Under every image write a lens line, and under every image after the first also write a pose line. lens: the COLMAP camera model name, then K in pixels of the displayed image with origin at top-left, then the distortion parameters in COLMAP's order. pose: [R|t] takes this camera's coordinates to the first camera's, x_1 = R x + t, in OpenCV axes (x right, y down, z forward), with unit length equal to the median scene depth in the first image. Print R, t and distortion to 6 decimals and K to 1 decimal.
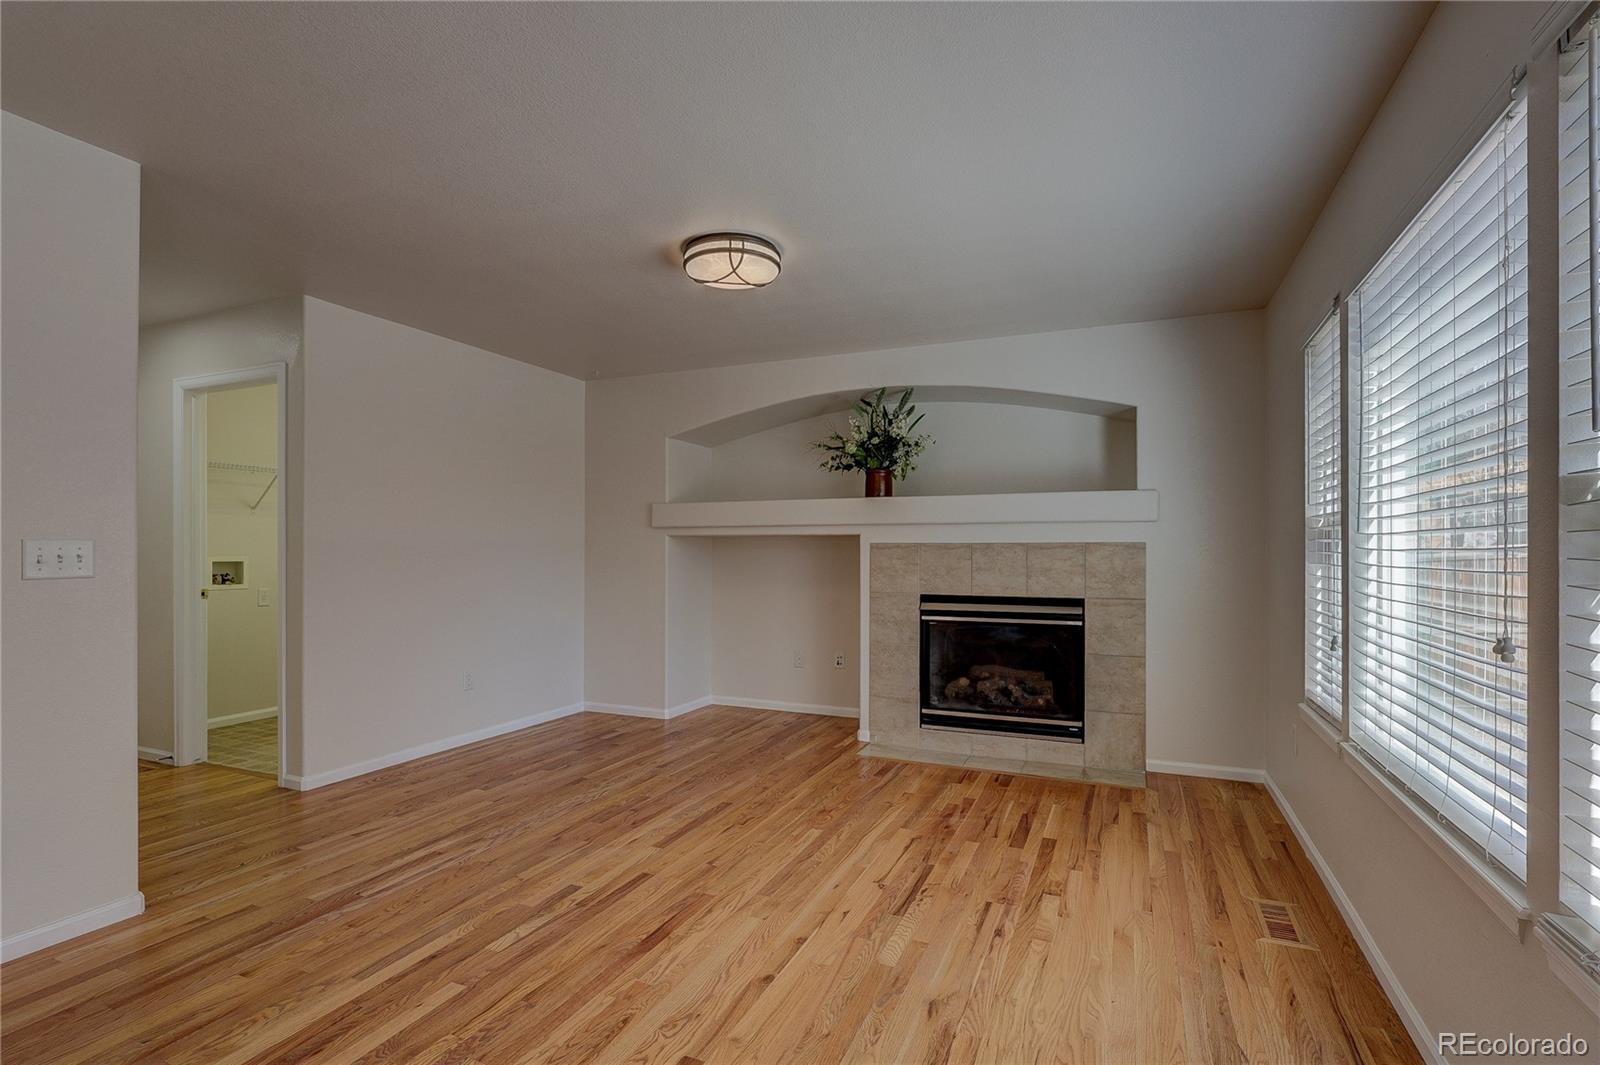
lens RADIAL K [[754.0, 0, 797.0], [0, 754.0, 548.0], [0, 0, 1]] dist [-0.003682, 0.002439]
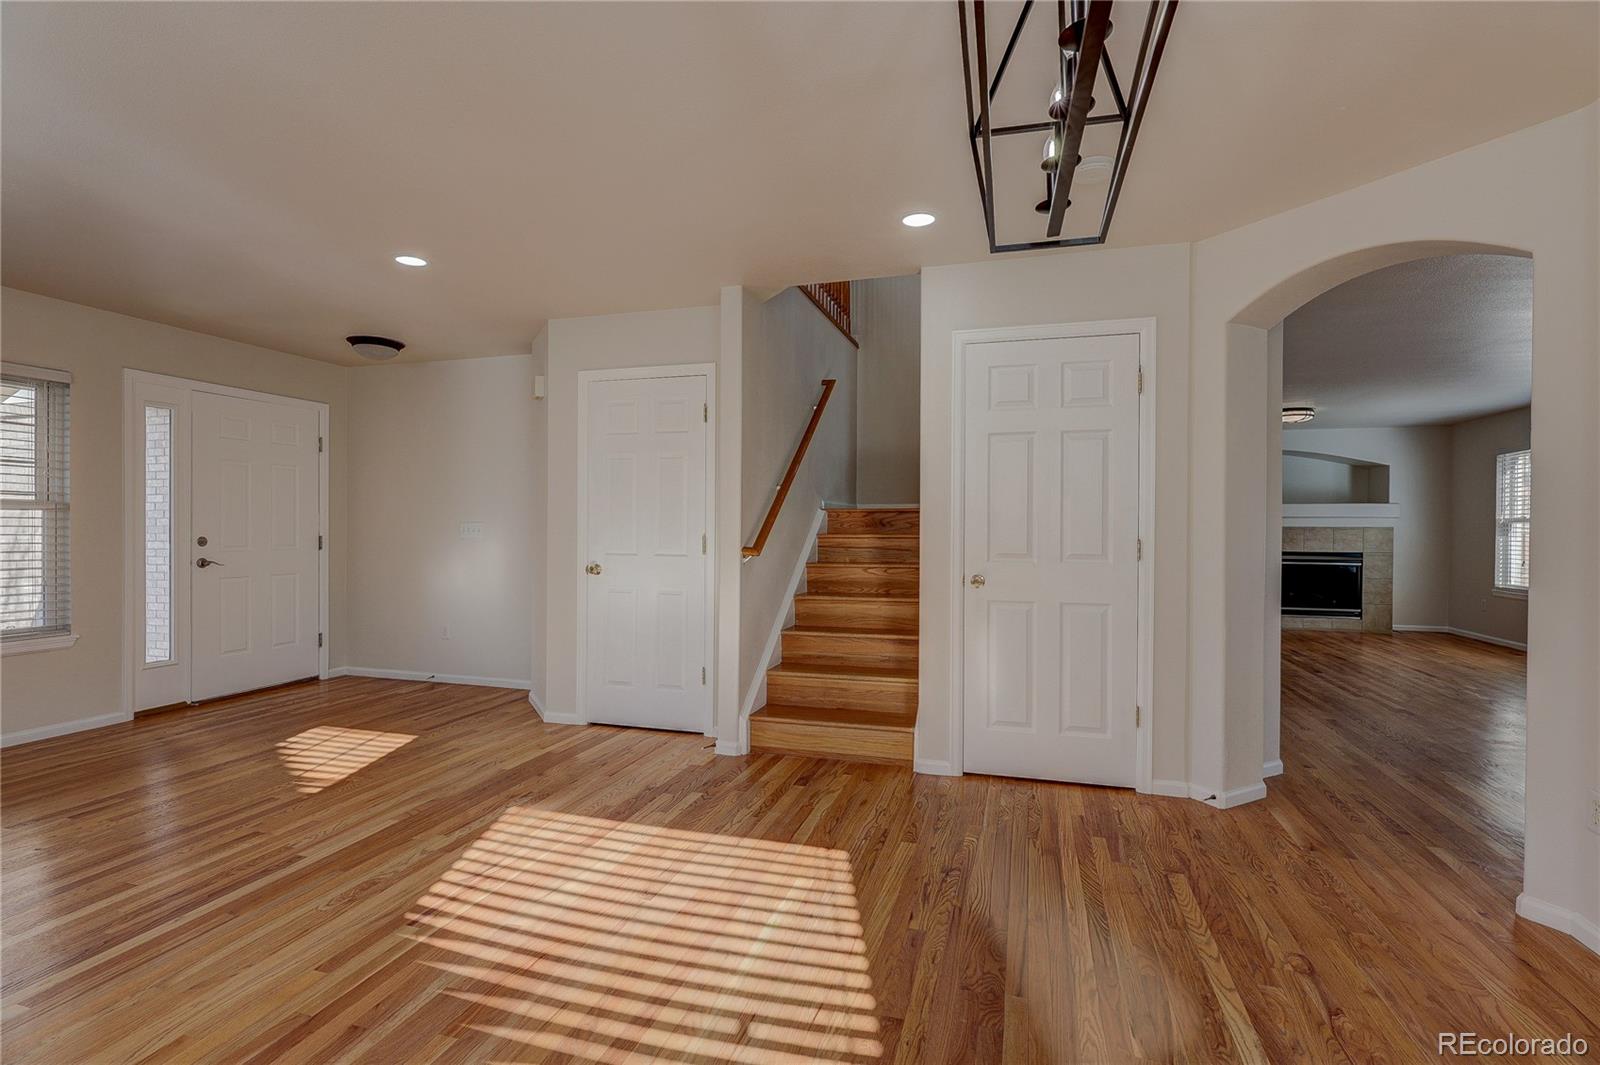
lens RADIAL K [[754.0, 0, 801.9], [0, 754.0, 528.9], [0, 0, 1]] dist [-0.003682, 0.002439]
pose [[0.991547, 0.003730, 0.129695, -2.001400], [-0.004411, 0.999978, 0.004959, -0.006830], [-0.129674, -0.005489, 0.991541, -1.256902]]
